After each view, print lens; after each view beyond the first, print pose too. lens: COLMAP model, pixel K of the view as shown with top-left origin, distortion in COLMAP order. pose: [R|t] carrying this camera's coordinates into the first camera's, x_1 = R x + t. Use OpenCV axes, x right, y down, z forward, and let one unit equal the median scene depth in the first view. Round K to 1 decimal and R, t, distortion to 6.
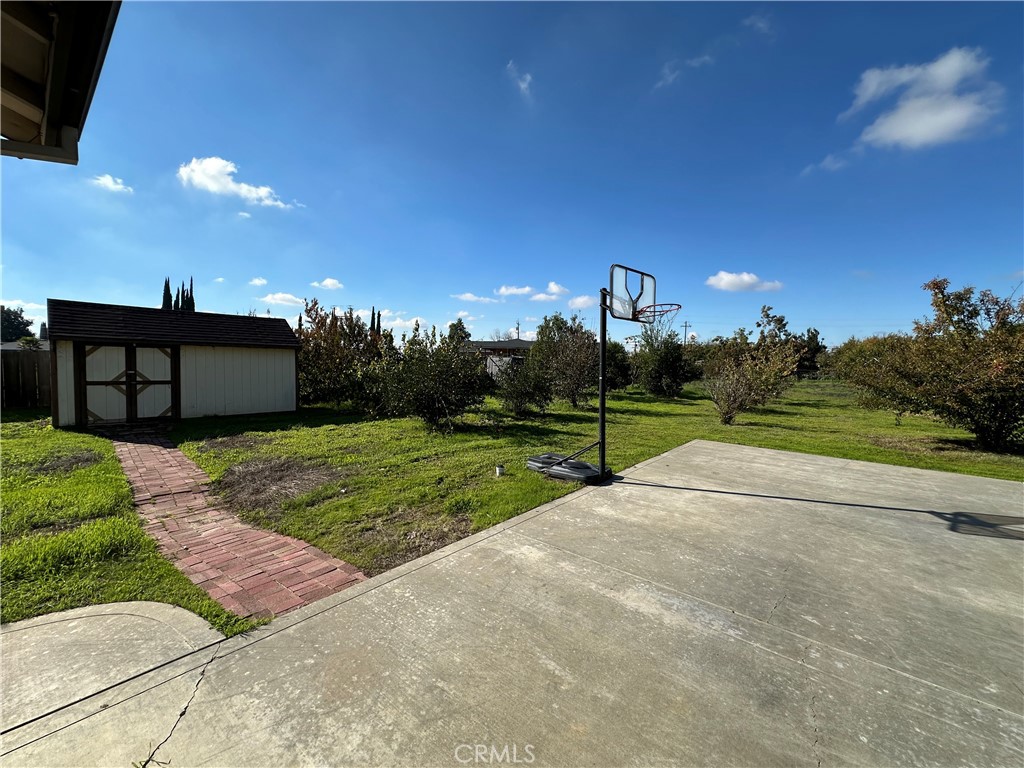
lens RADIAL K [[409.7, 0, 511.9], [0, 409.7, 384.9], [0, 0, 1]] dist [-0.002683, 0.000678]
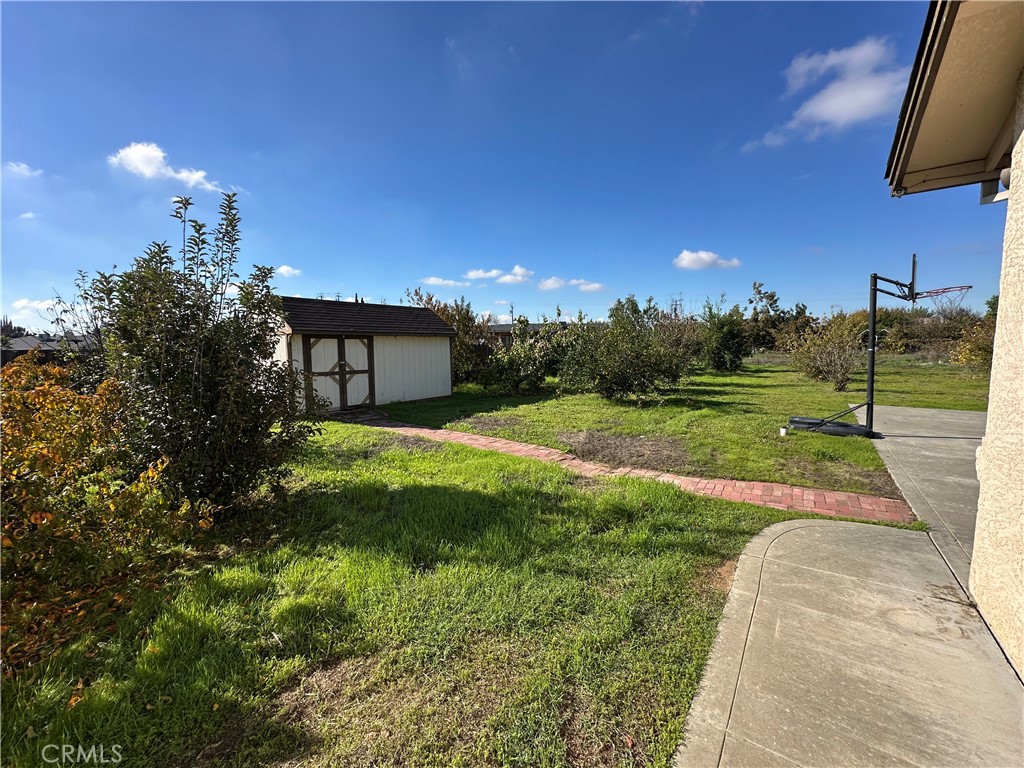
lens RADIAL K [[410.2, 0, 508.6], [0, 410.2, 382.7], [0, 0, 1]] dist [0.000225, 0.000144]
pose [[0.997435, -0.039624, 0.059607, -0.255781], [0.037564, 0.998671, 0.035290, -0.000489], [-0.060926, -0.032960, 0.997598, -0.035890]]
